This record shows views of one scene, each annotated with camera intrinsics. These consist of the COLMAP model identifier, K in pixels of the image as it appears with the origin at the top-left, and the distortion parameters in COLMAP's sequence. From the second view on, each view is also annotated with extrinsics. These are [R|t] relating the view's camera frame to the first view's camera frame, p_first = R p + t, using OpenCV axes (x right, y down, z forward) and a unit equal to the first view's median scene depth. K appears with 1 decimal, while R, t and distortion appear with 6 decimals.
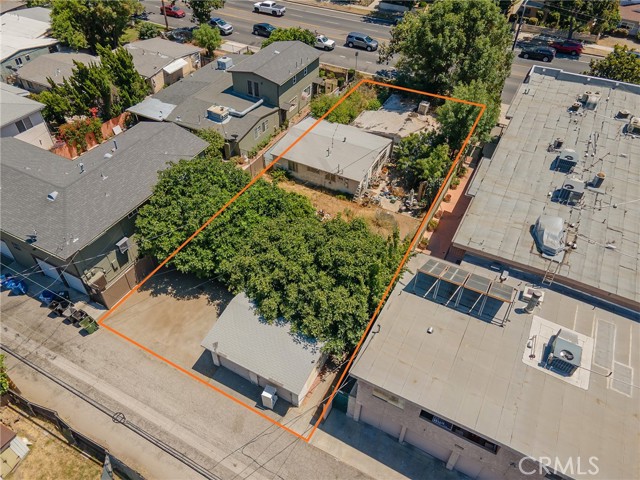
lens RADIAL K [[455.7, 0, 319.7], [0, 455.7, 240.6], [0, 0, 1]] dist [0.029334, 0.032833]
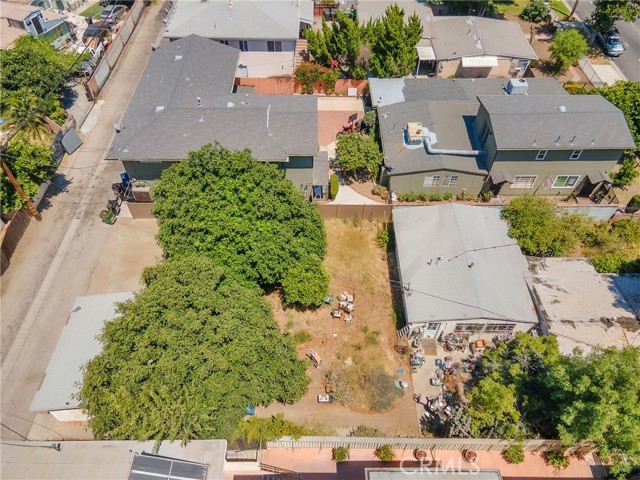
lens RADIAL K [[455.7, 0, 318.2], [0, 455.7, 246.1], [0, 0, 1]] dist [0.029334, 0.032833]
pose [[0.466201, 0.676034, -0.570644, 0.324329], [-0.607285, 0.713600, 0.349257, -0.351245], [0.643321, 0.183720, 0.743226, 0.367946]]
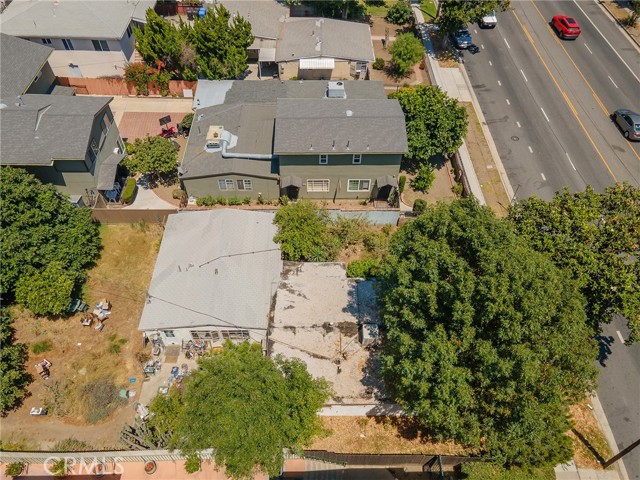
lens RADIAL K [[455.7, 0, 320.5], [0, 455.7, 246.5], [0, 0, 1]] dist [0.029334, 0.032833]
pose [[0.475834, 0.676117, -0.562537, 0.492225], [-0.605540, 0.715697, 0.347991, -0.590170], [0.637889, 0.175053, 0.749969, 0.616559]]
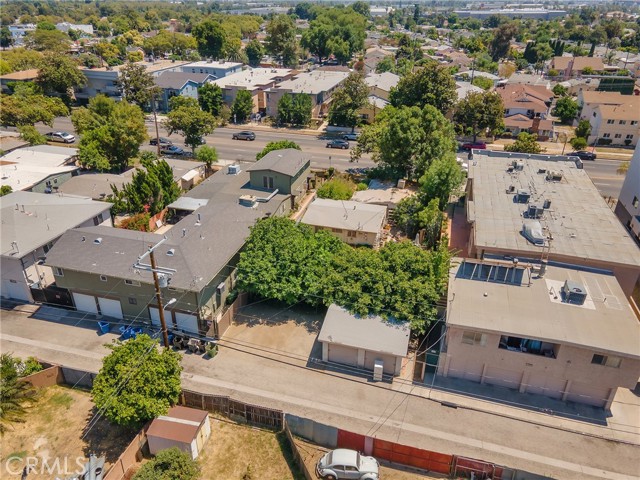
lens RADIAL K [[455.7, 0, 319.2], [0, 455.7, 245.9], [0, 0, 1]] dist [0.029334, 0.032833]
pose [[0.976870, -0.105846, 0.185799, -0.306735], [0.149791, 0.958810, -0.241341, 0.187142], [-0.152601, 0.263590, 0.952488, -0.197159]]
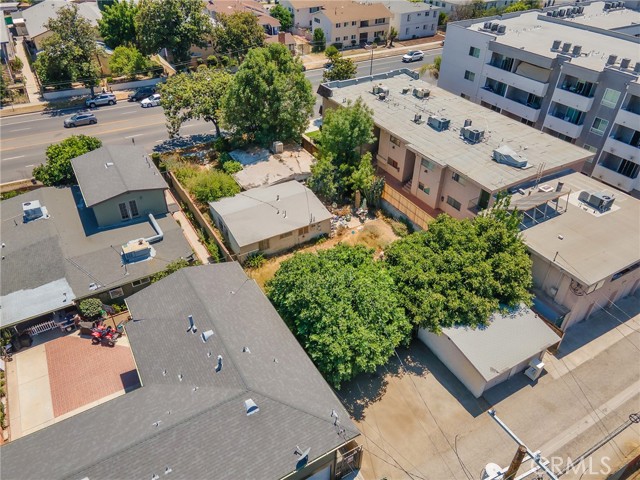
lens RADIAL K [[455.7, 0, 316.0], [0, 455.7, 243.3], [0, 0, 1]] dist [0.029334, 0.032833]
pose [[0.532023, -0.520768, 0.667647, -0.640815], [0.582337, 0.797451, 0.157973, -0.258545], [-0.614683, 0.304750, 0.727525, 0.262367]]
